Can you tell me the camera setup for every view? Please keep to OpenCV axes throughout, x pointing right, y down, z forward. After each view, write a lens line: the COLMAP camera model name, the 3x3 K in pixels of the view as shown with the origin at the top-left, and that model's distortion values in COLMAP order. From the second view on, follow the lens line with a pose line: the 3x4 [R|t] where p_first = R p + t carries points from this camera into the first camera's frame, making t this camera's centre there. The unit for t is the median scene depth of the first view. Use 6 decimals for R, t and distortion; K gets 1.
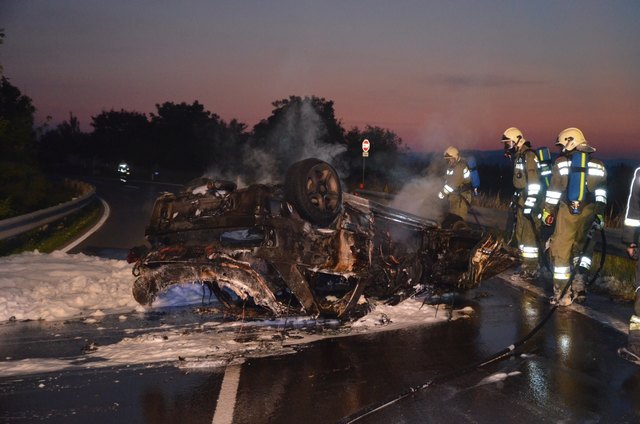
lens RADIAL K [[966.8, 0, 320.8], [0, 966.8, 211.8], [0, 0, 1]] dist [0.175861, 0.000000]
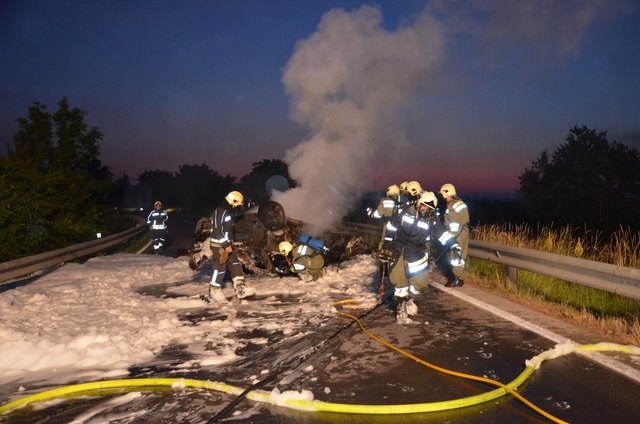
lens RADIAL K [[654.6, 0, 319.7], [0, 654.6, 216.3], [0, 0, 1]] dist [0.012972, -0.005834]
pose [[0.998533, -0.018636, 0.050838, 0.009373], [0.019945, 0.999479, -0.025361, 0.006943], [-0.050339, 0.026338, 0.998385, -0.176010]]
